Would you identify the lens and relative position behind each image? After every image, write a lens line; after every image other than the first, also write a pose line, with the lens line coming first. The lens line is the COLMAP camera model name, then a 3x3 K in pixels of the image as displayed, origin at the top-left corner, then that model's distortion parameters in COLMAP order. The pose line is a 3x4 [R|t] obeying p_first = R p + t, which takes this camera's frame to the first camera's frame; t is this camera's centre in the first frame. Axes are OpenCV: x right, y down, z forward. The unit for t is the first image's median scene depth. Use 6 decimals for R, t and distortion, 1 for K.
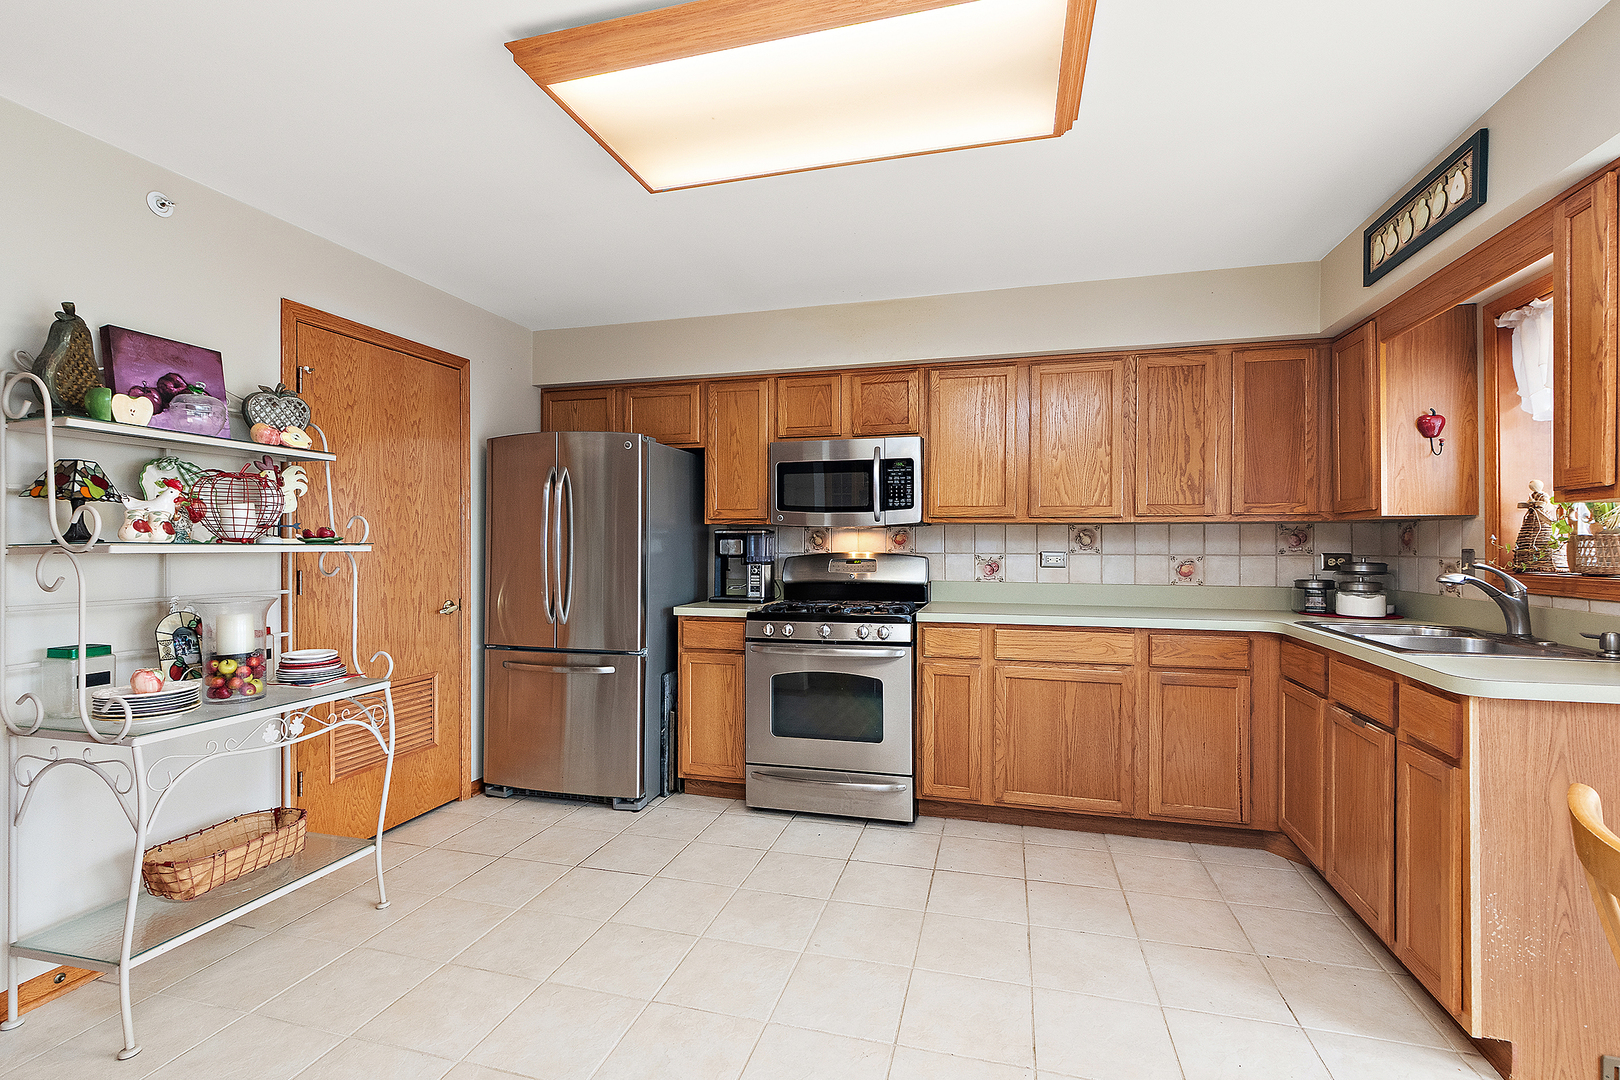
lens RADIAL K [[724.9, 0, 806.9], [0, 724.9, 540.8], [0, 0, 1]] dist [-0.002883, 0.000093]
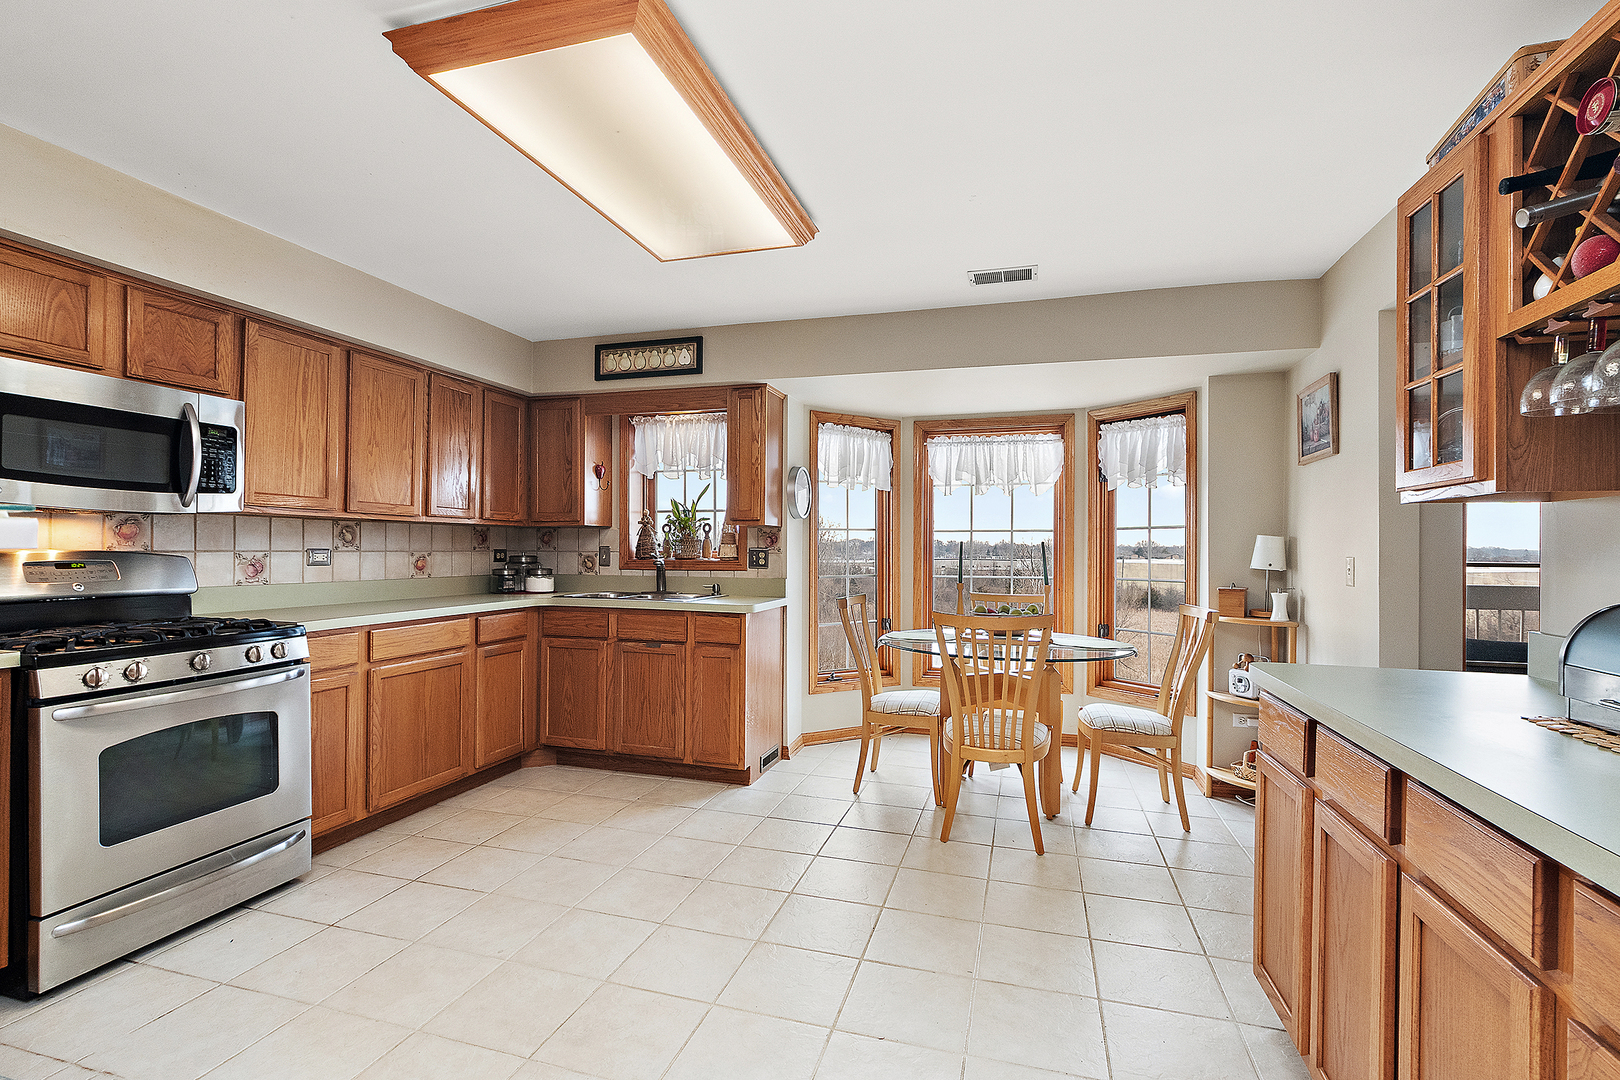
lens RADIAL K [[724.9, 0, 821.7], [0, 724.9, 548.5], [0, 0, 1]] dist [-0.002883, 0.000093]
pose [[0.017577, -0.002537, 0.999842, -0.663474], [-0.011358, 0.999932, 0.002737, 0.005524], [-0.999781, -0.011404, 0.017547, 0.388238]]
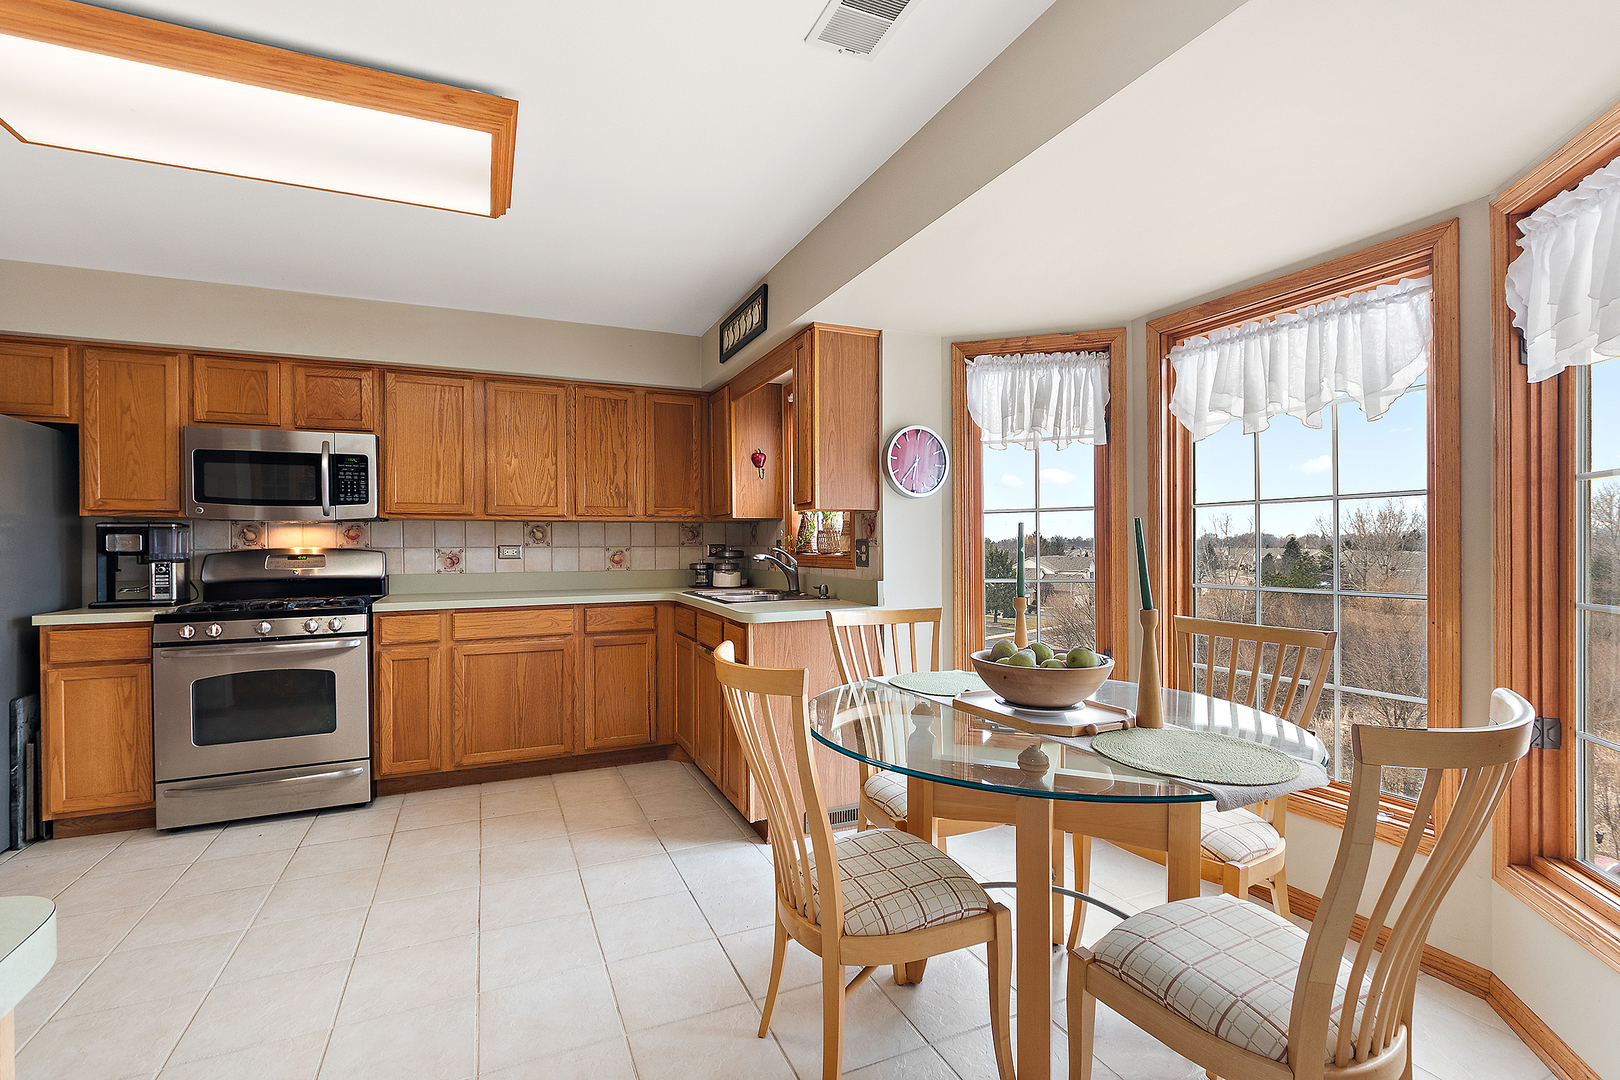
lens RADIAL K [[724.9, 0, 812.4], [0, 724.9, 547.1], [0, 0, 1]] dist [-0.002883, 0.000093]
pose [[0.768956, -0.009546, 0.639231, -0.028686], [0.003868, 0.999940, 0.010280, 0.009306], [-0.639290, -0.005432, 0.768946, -0.215430]]
